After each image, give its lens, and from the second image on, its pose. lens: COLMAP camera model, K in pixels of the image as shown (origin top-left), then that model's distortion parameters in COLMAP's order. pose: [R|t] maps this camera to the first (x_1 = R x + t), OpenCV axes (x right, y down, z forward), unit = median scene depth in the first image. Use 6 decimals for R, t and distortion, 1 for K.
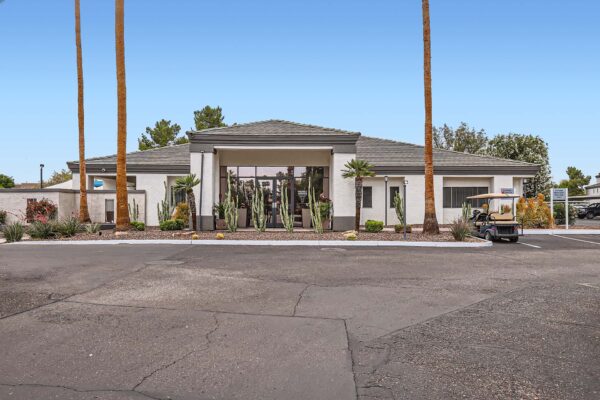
lens RADIAL K [[514.6, 0, 299.5], [0, 514.6, 202.1], [0, 0, 1]] dist [-0.004689, -0.004914]
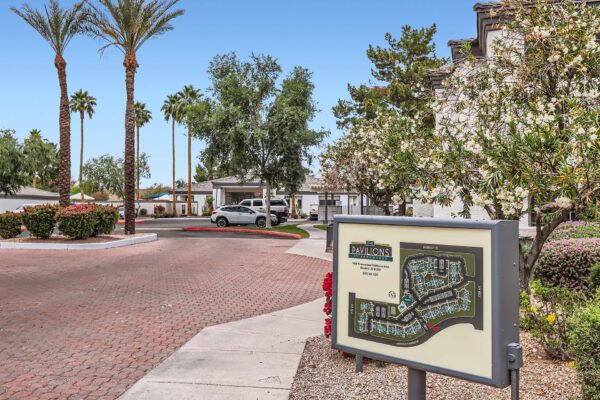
lens RADIAL K [[578.8, 0, 300.0], [0, 578.8, 200.0], [0, 0, 1]] dist [-0.001680, 0.000000]
pose [[0.991688, -0.000255, -0.128668, 0.578567], [-0.000047, 0.999997, -0.002346, -0.022651], [0.128668, 0.002332, 0.991685, -1.796446]]
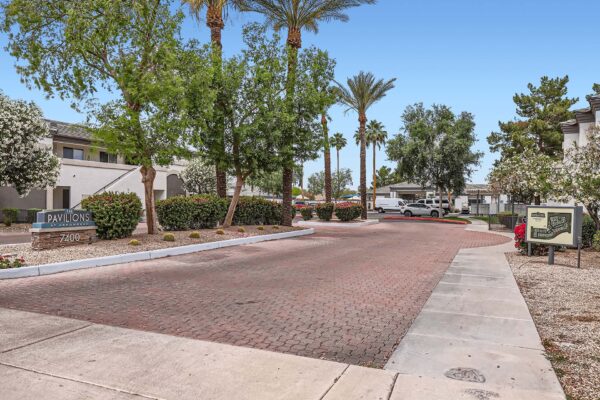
lens RADIAL K [[436.4, 0, 303.8], [0, 436.4, 227.0], [0, 0, 1]] dist [-0.001493, 0.004241]
pose [[0.906038, 0.026709, -0.422352, 0.551279], [-0.000902, 0.998126, 0.061185, -0.023405], [0.423194, -0.055055, 0.904365, -2.110864]]
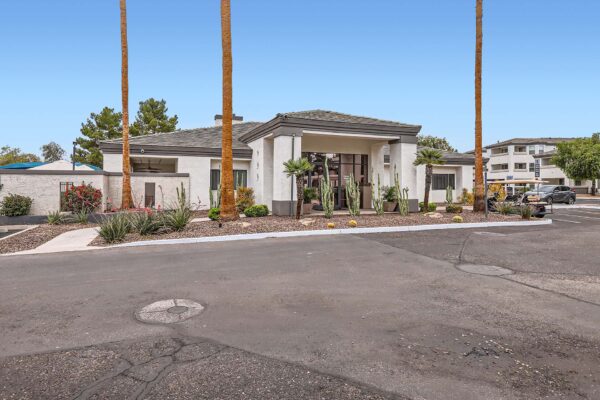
lens RADIAL K [[360.4, 0, 302.2], [0, 360.4, 180.5], [0, 0, 1]] dist [-0.006972, -0.000995]
pose [[0.930071, 0.003770, 0.367360, -0.367197], [-0.003685, 0.999993, -0.000934, -0.010250], [-0.367361, -0.000485, 0.930078, 0.308104]]
